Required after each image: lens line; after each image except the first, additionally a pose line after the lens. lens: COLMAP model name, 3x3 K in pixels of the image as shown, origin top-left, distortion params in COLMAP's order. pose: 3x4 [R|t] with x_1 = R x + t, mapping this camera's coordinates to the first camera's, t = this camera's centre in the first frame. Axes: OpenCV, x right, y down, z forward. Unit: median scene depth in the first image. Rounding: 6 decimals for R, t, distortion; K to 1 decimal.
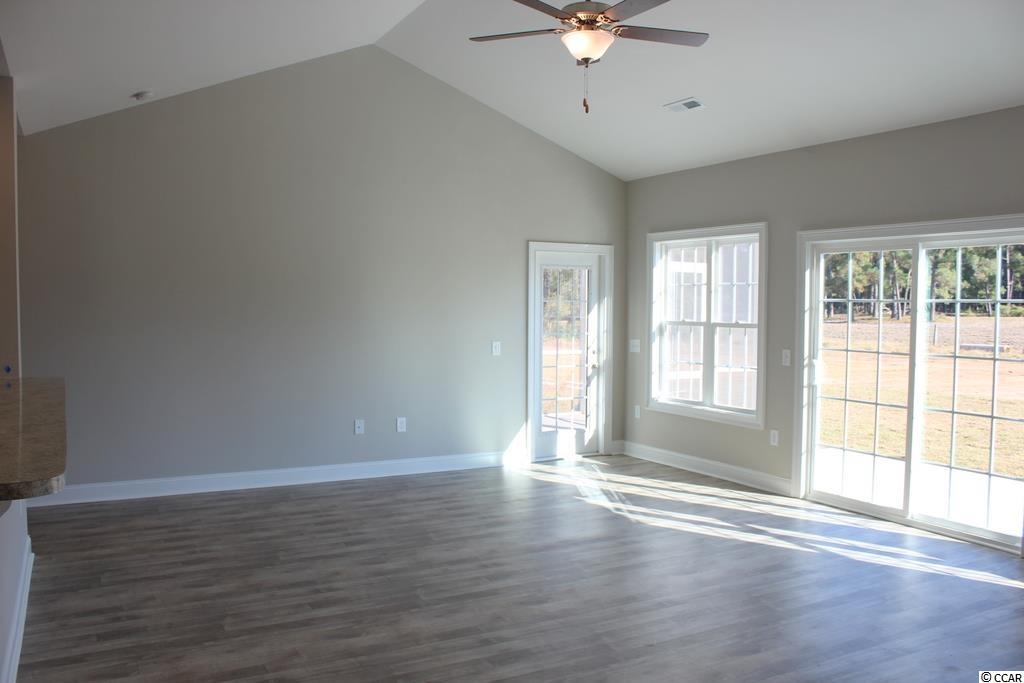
lens RADIAL K [[882.9, 0, 512.0], [0, 882.9, 341.5], [0, 0, 1]] dist [-0.065885, 0.000295]
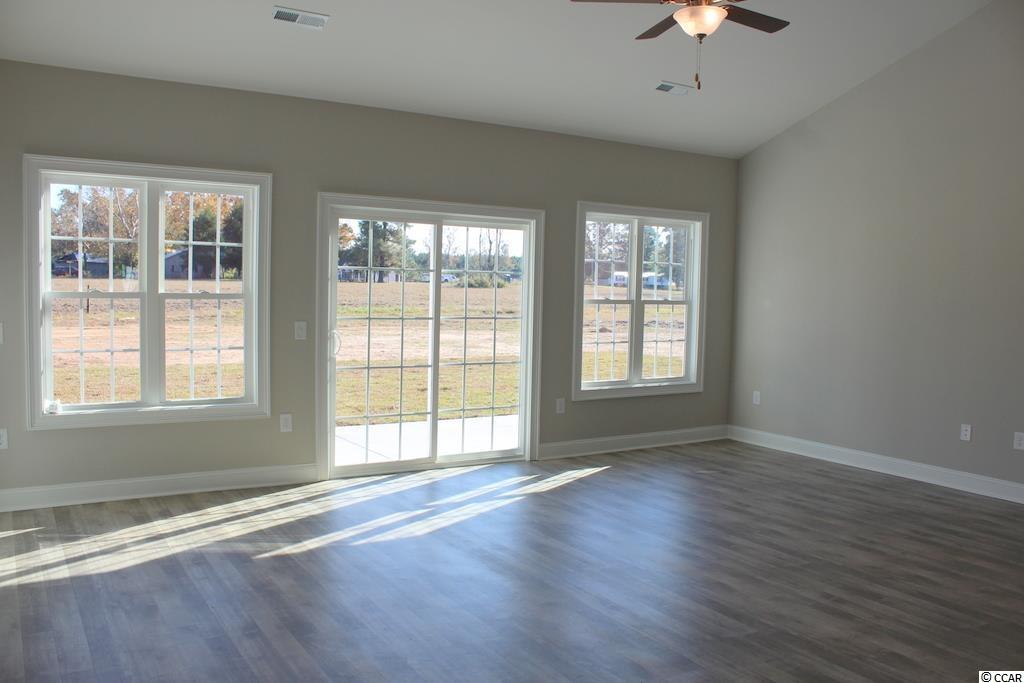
lens RADIAL K [[882.9, 0, 512.0], [0, 882.9, 341.5], [0, 0, 1]] dist [-0.065885, 0.000295]
pose [[-0.061684, -0.079540, 0.994921, -0.689405], [0.017272, 0.996585, 0.080744, -0.045927], [-0.997946, 0.022165, -0.060099, 0.971376]]
